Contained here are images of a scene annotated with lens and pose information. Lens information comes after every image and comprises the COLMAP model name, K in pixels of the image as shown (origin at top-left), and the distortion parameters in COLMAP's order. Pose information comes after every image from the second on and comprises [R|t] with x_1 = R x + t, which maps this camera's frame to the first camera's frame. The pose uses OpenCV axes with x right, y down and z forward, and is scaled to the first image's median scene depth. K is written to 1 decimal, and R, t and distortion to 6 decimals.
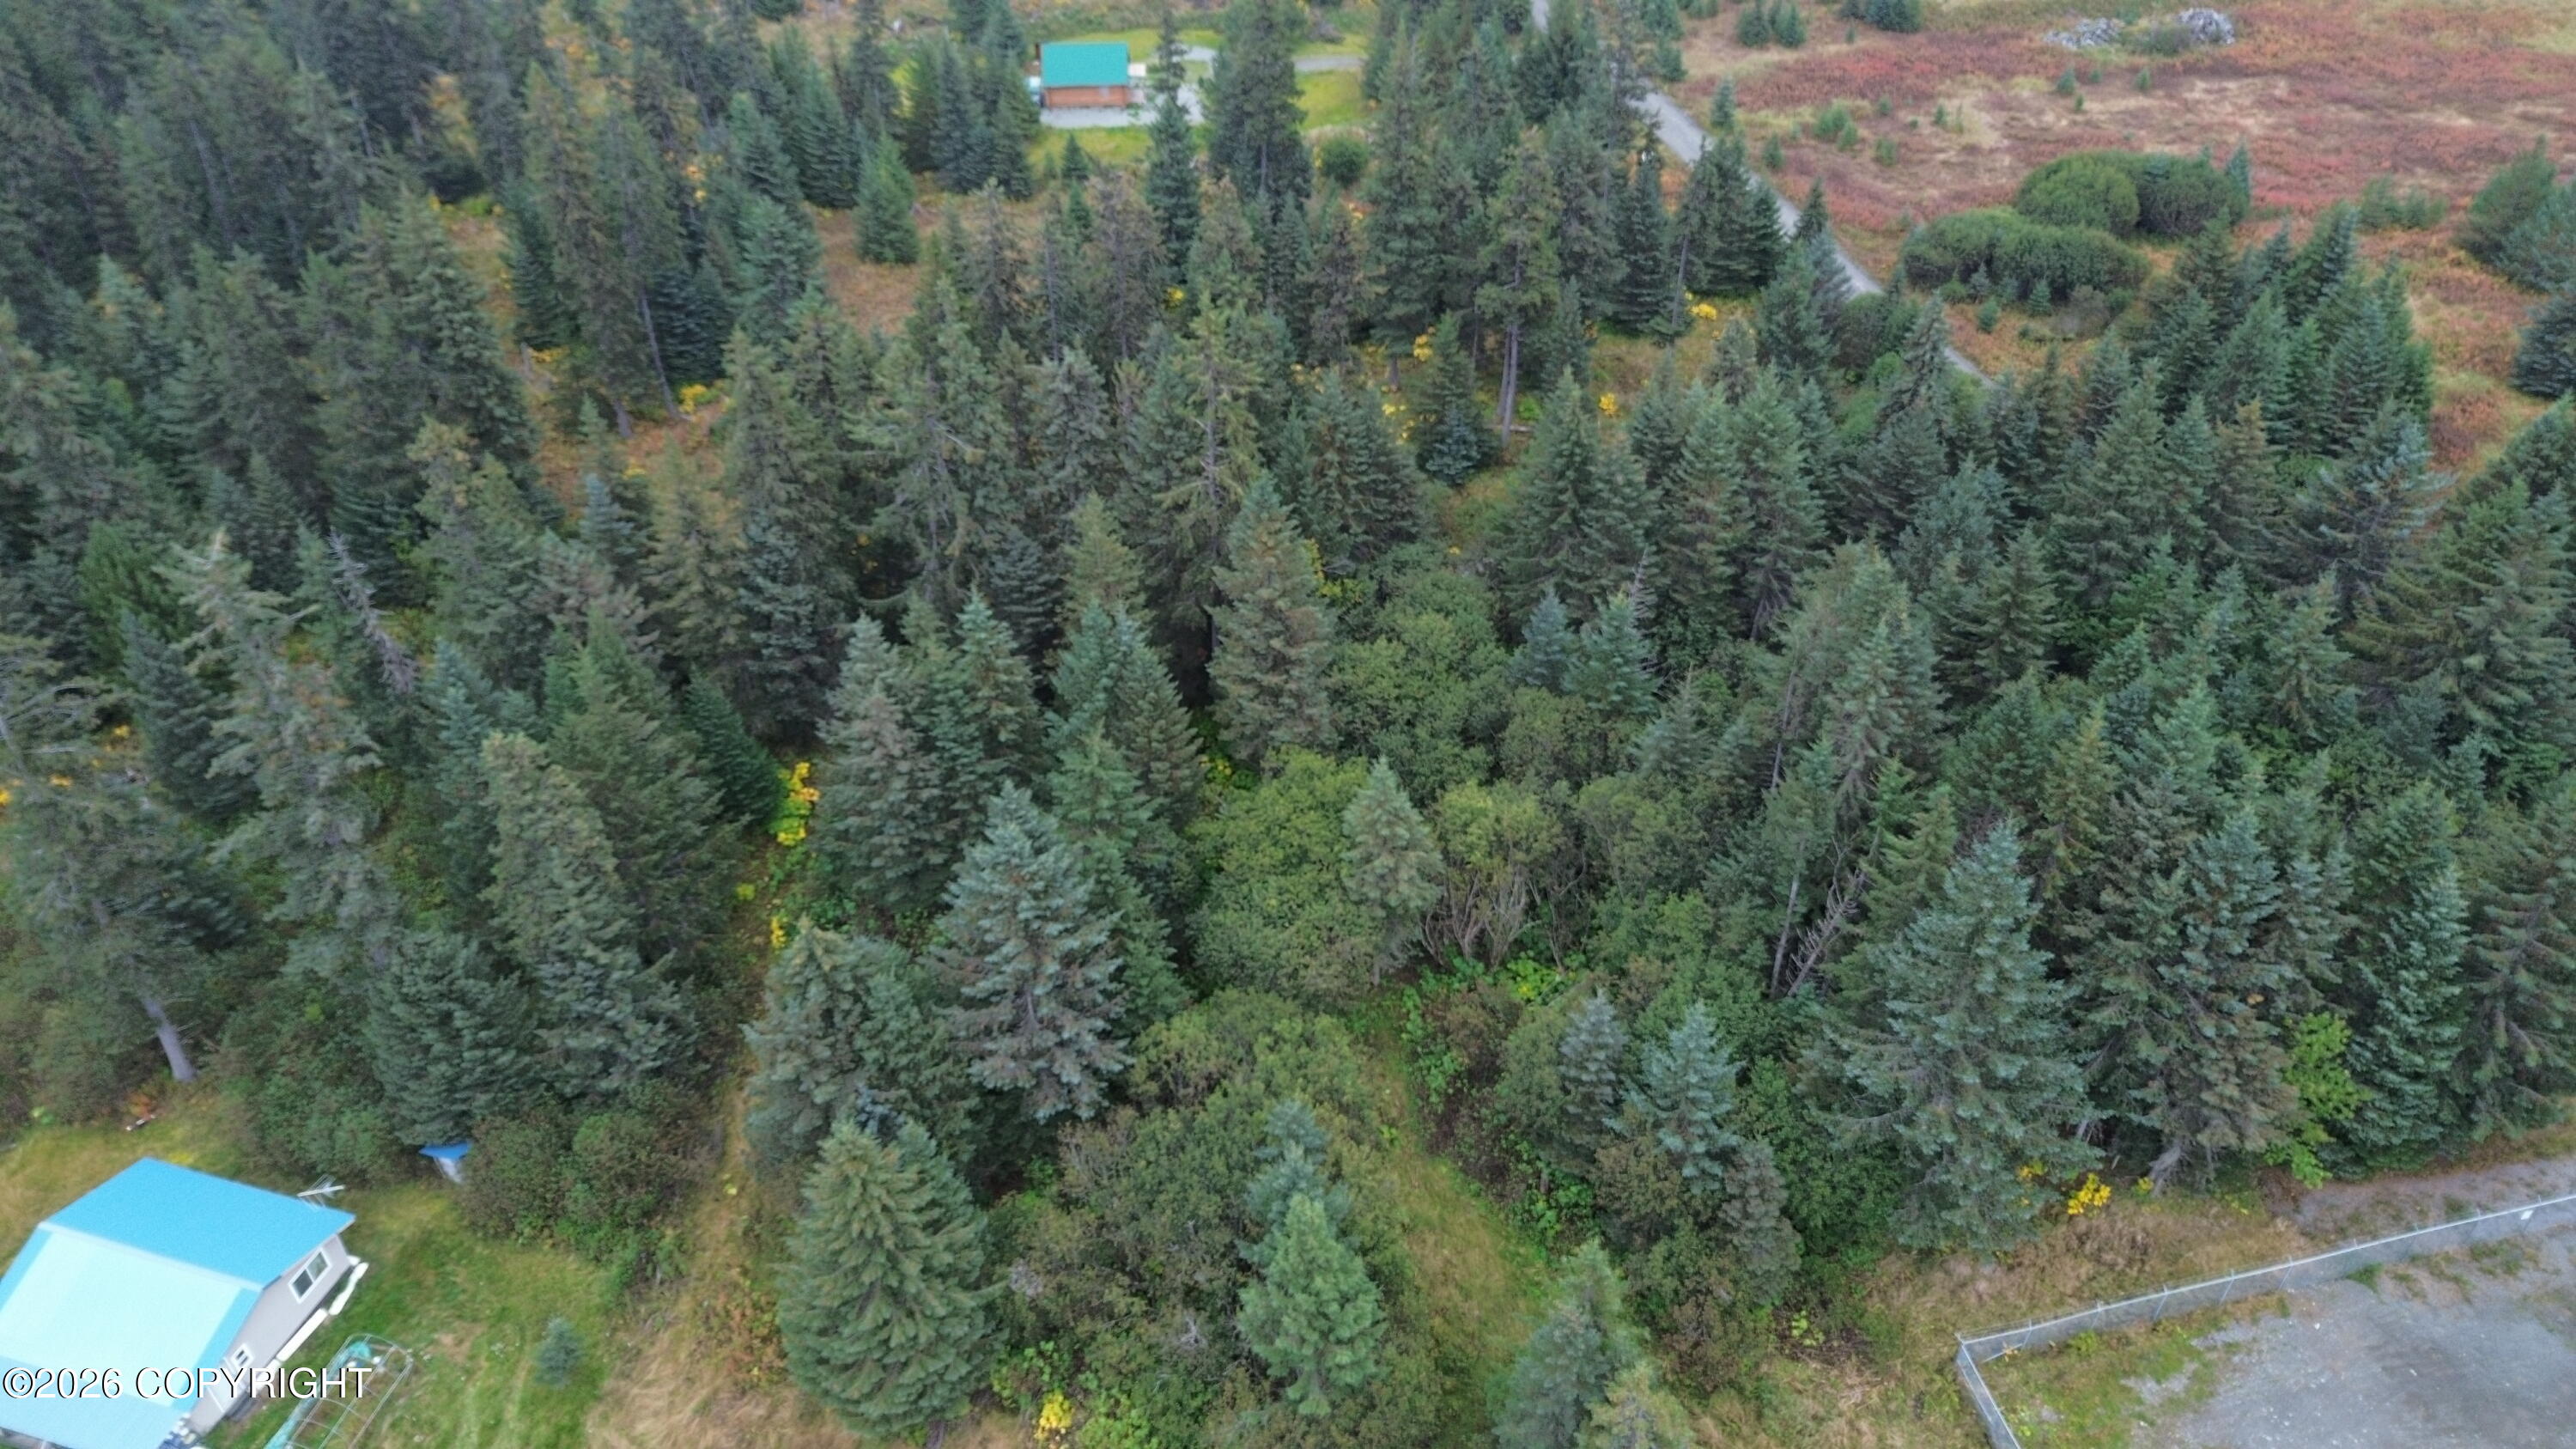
lens RADIAL K [[1824.3, 0, 1288.0], [0, 1824.3, 724.5], [0, 0, 1]] dist [0.067270, -0.063566]
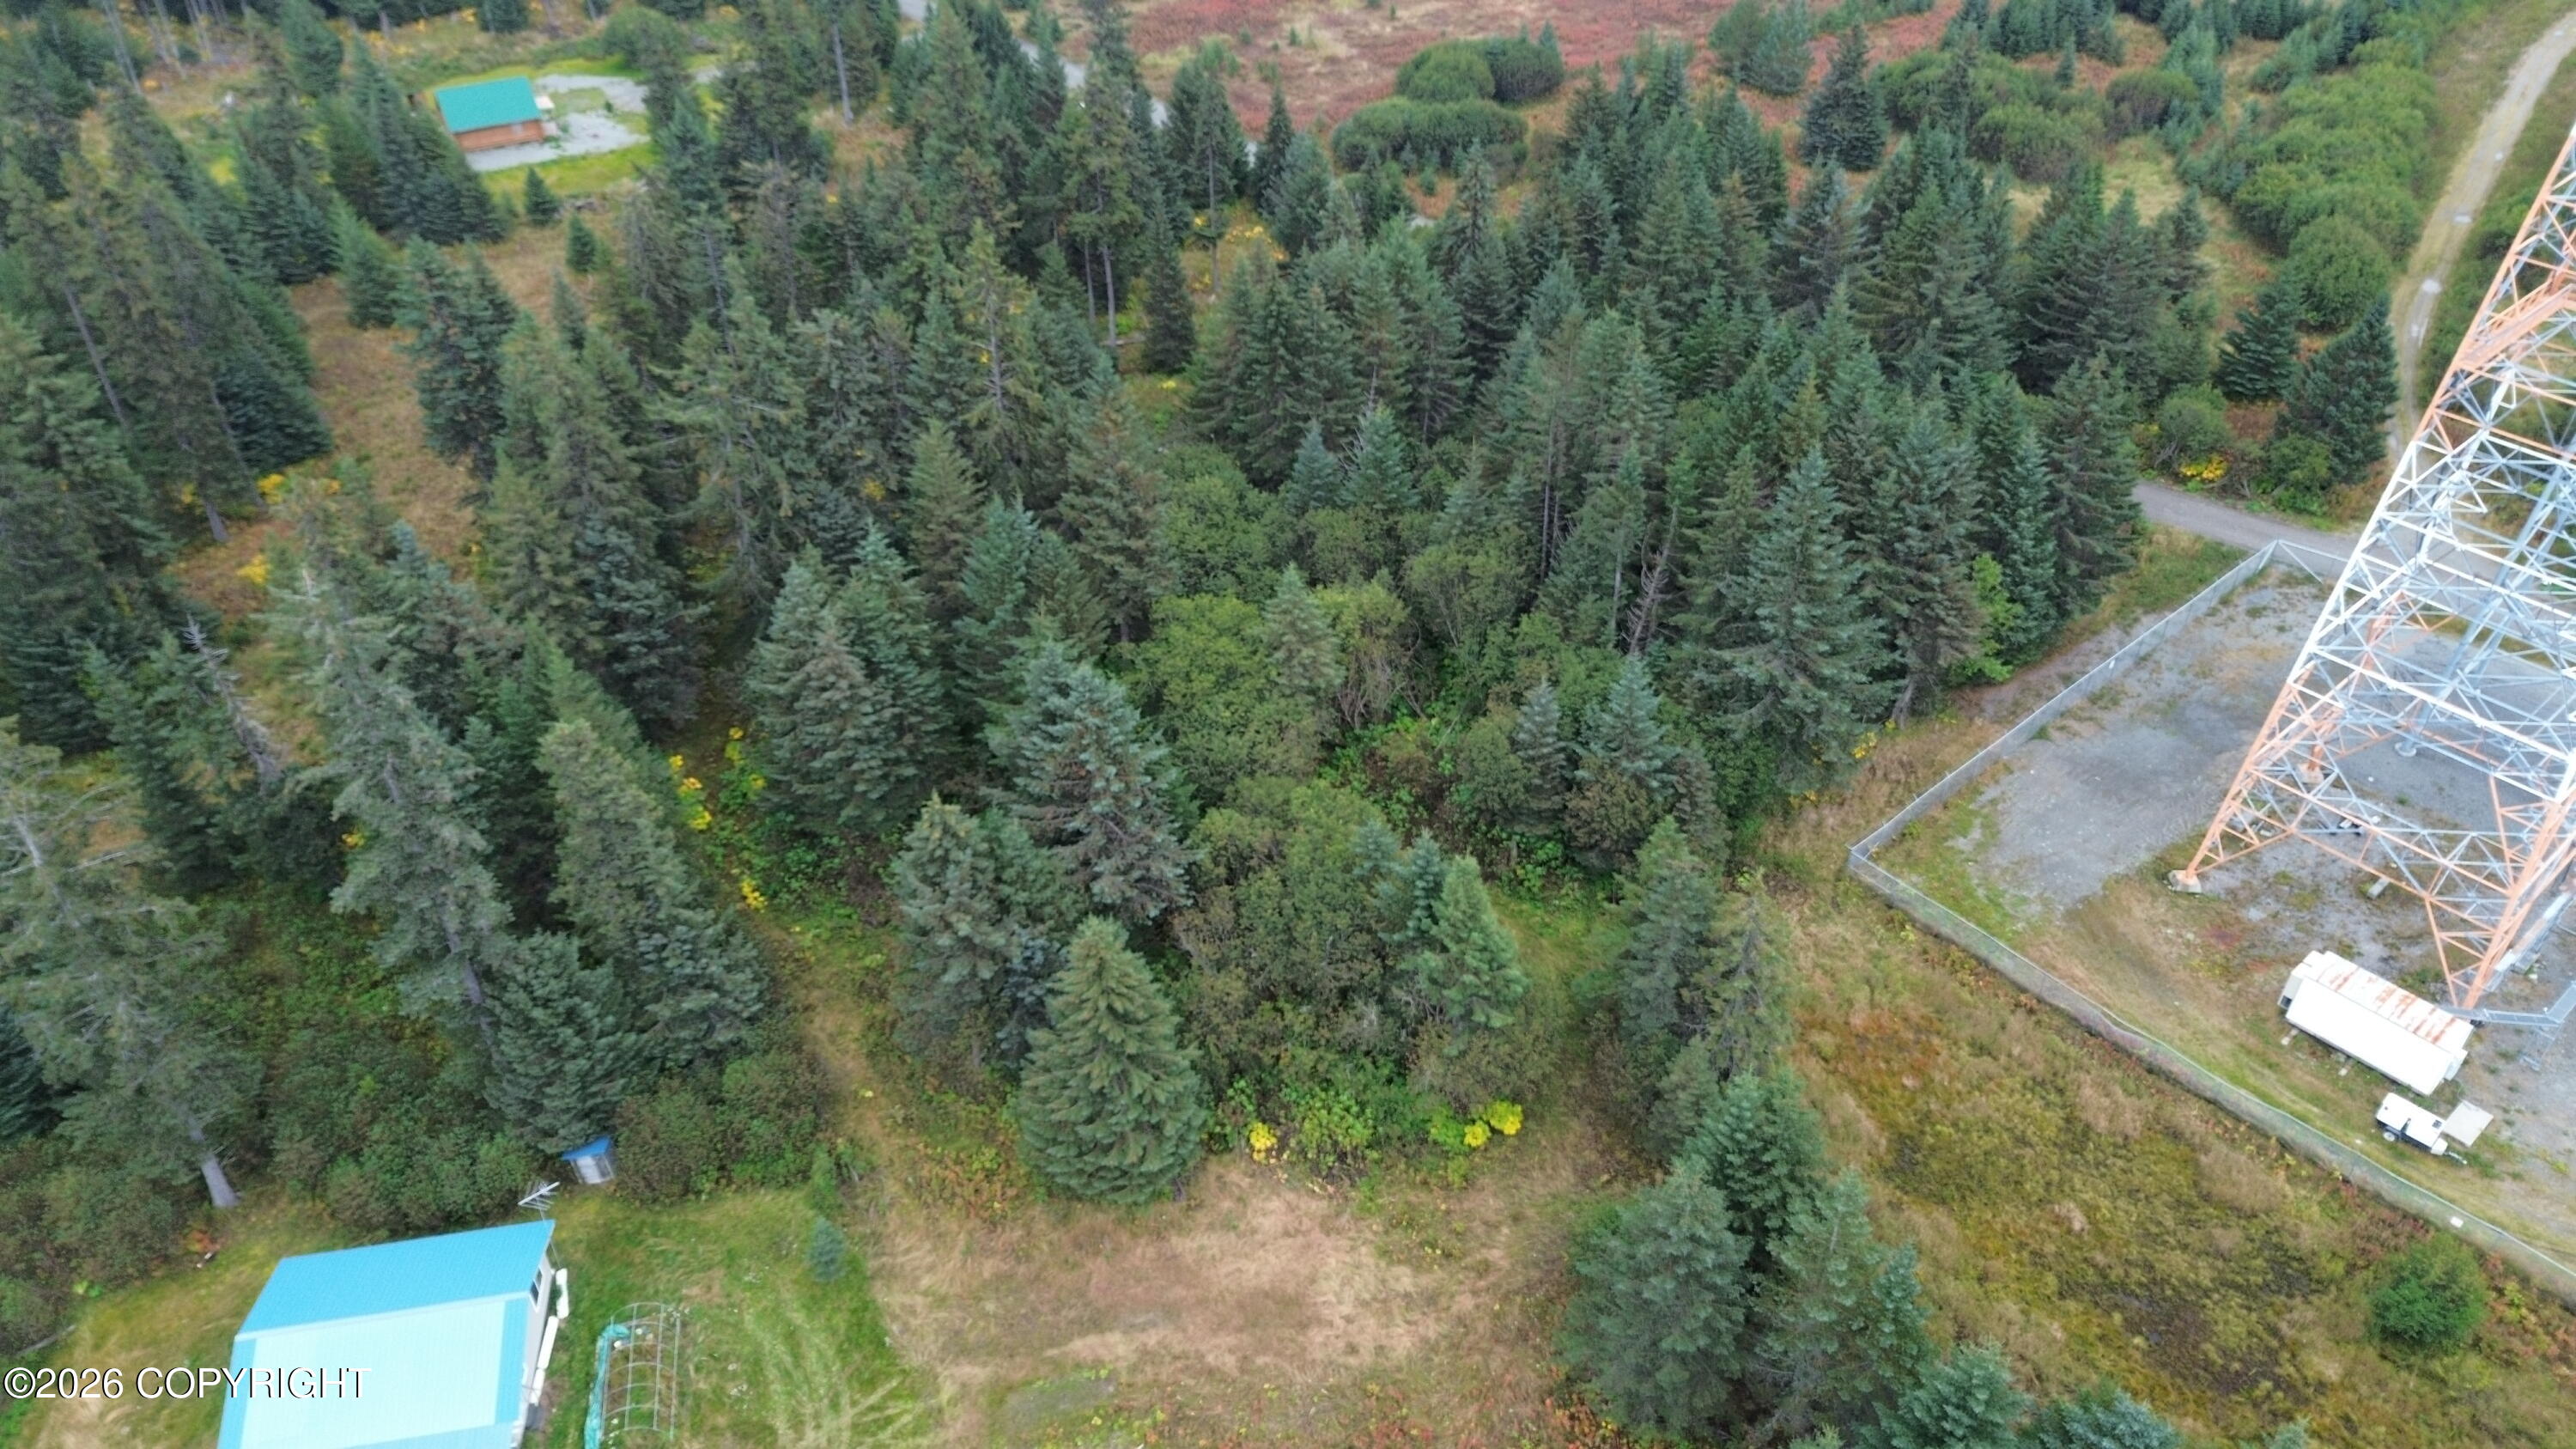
lens RADIAL K [[1824.3, 0, 1288.0], [0, 1824.3, 724.5], [0, 0, 1]] dist [0.067270, -0.063566]
pose [[0.893501, -0.273222, 0.356379, -0.370793], [0.275731, 0.960189, 0.044837, 0.060617], [-0.354442, 0.058203, 0.933265, -0.088535]]
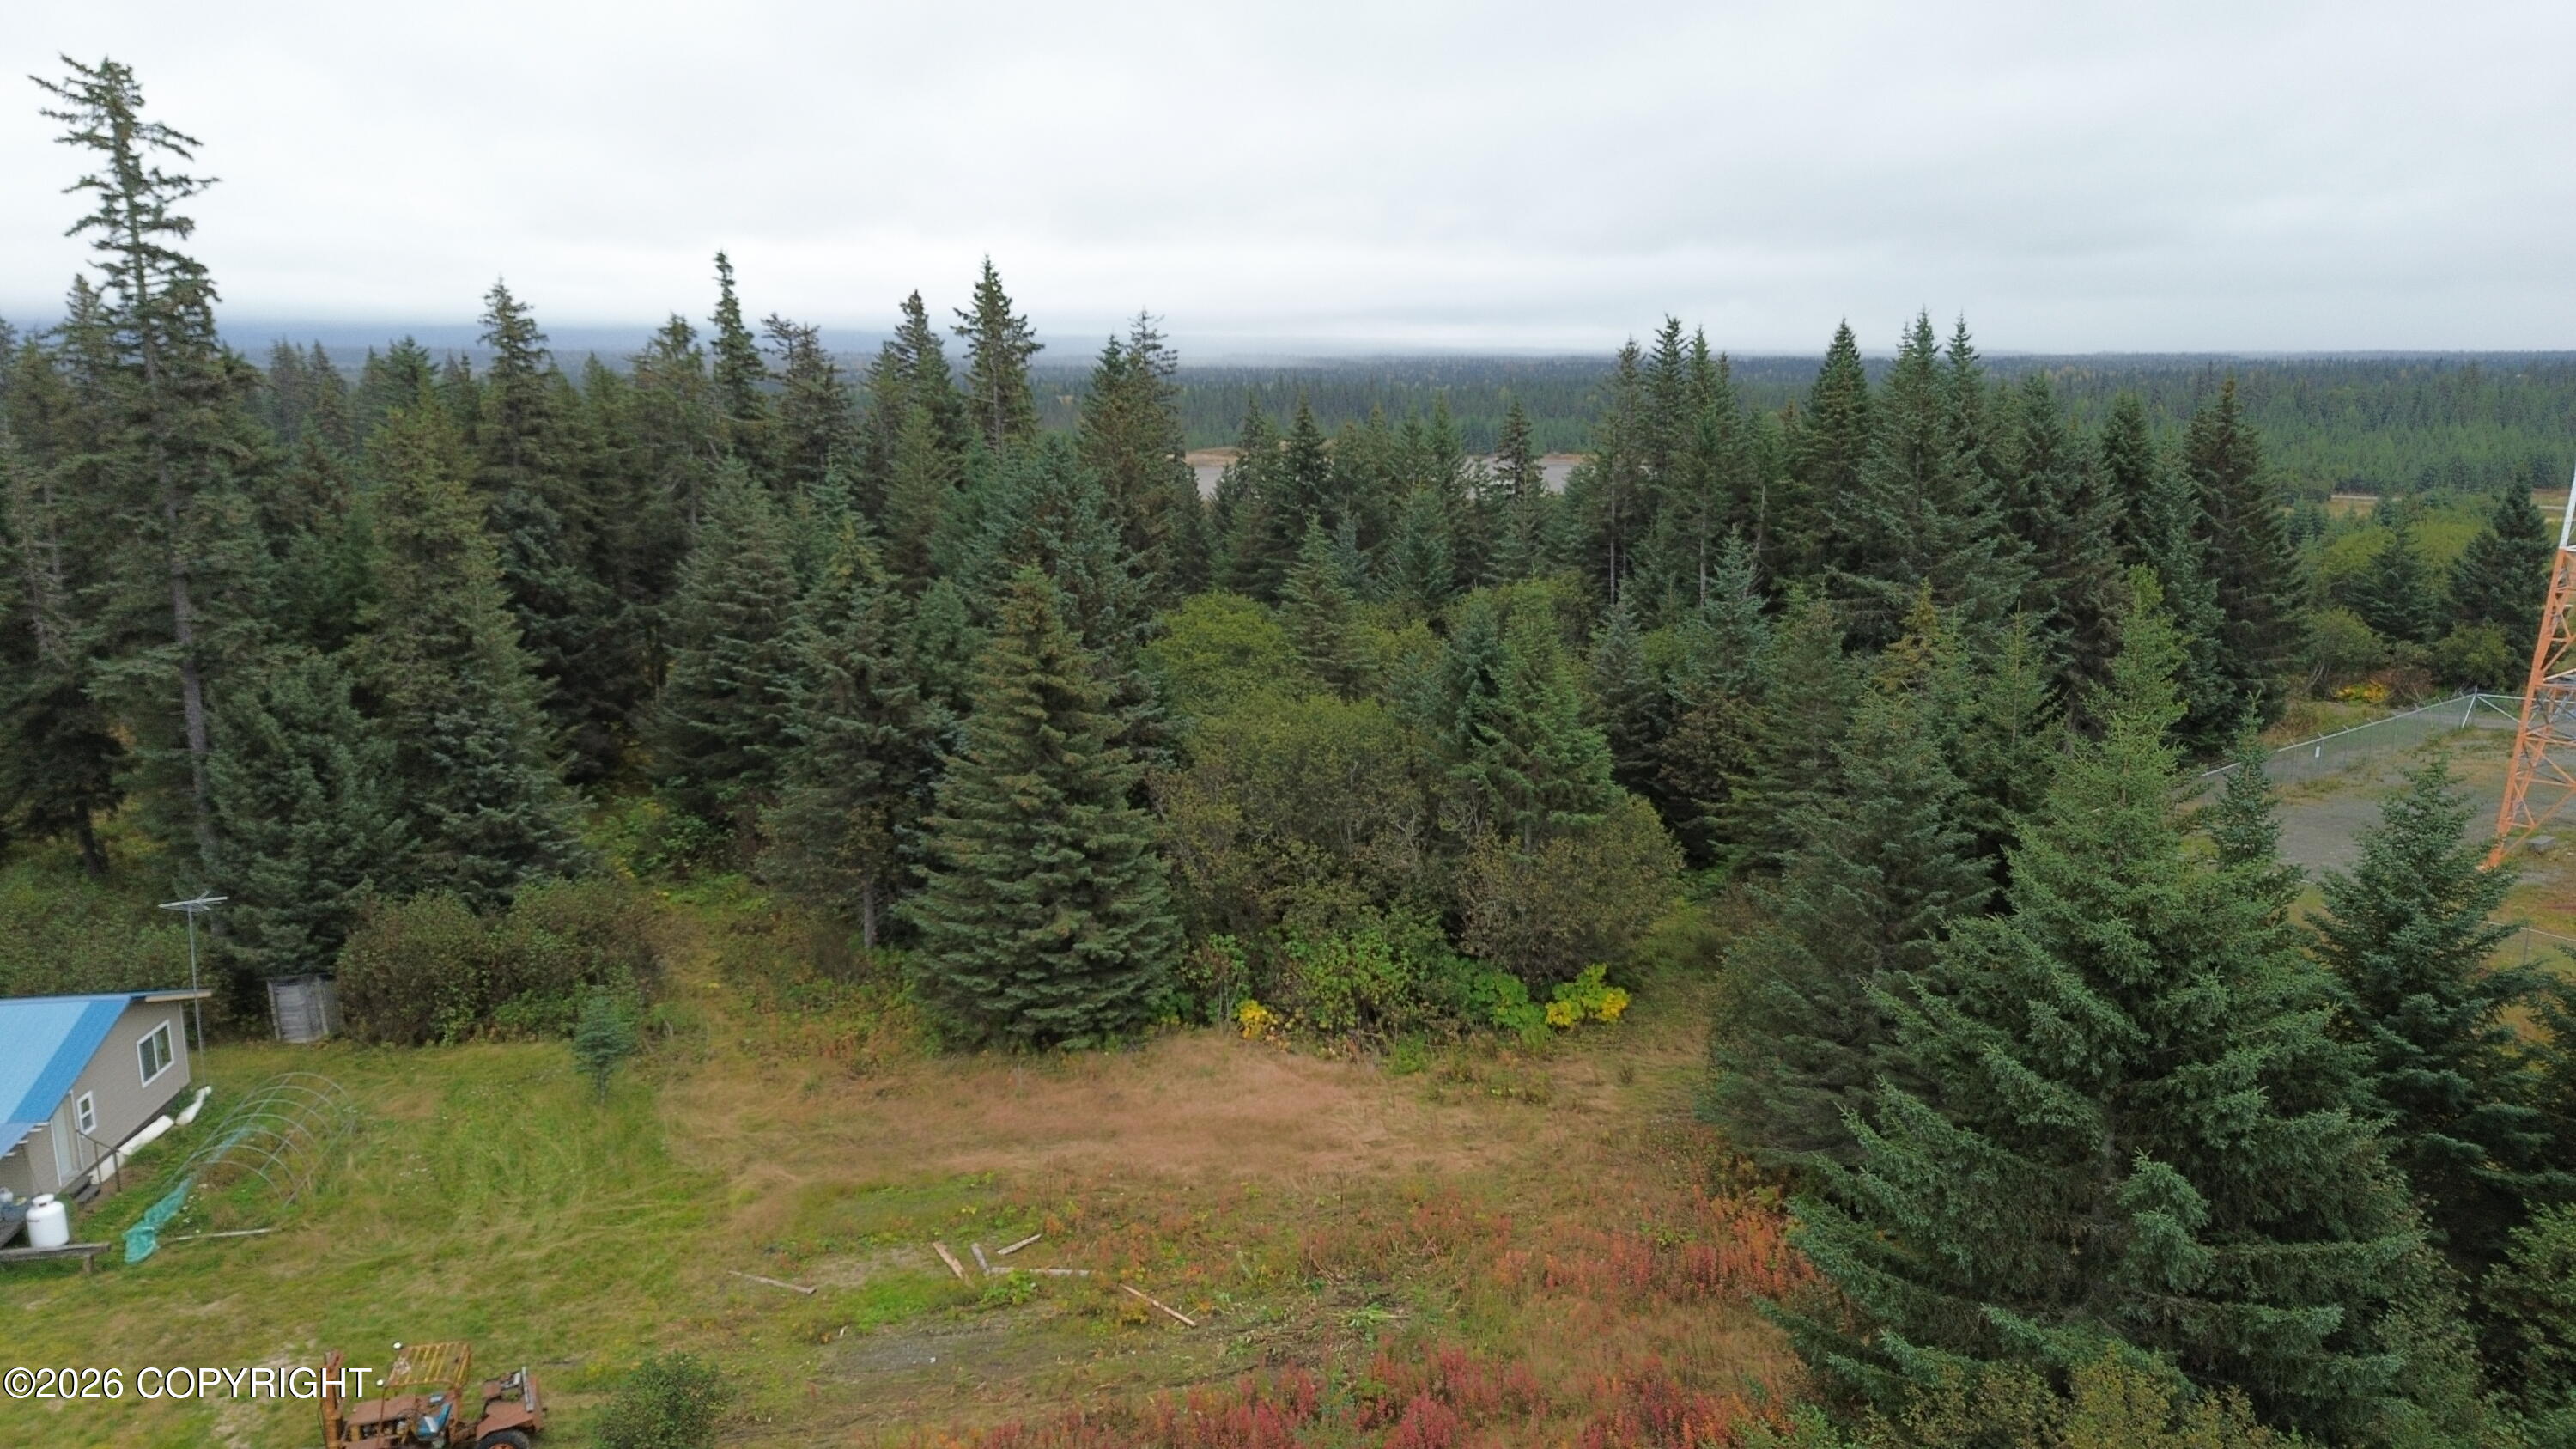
lens RADIAL K [[1831.3, 0, 1286.2], [0, 1831.3, 719.2], [0, 0, 1]] dist [0.061314, -0.052941]
pose [[0.907696, -0.077369, 0.412435, -0.359881], [0.257796, 0.878325, -0.402598, 0.481483], [-0.331103, 0.471761, 0.817198, 0.214833]]
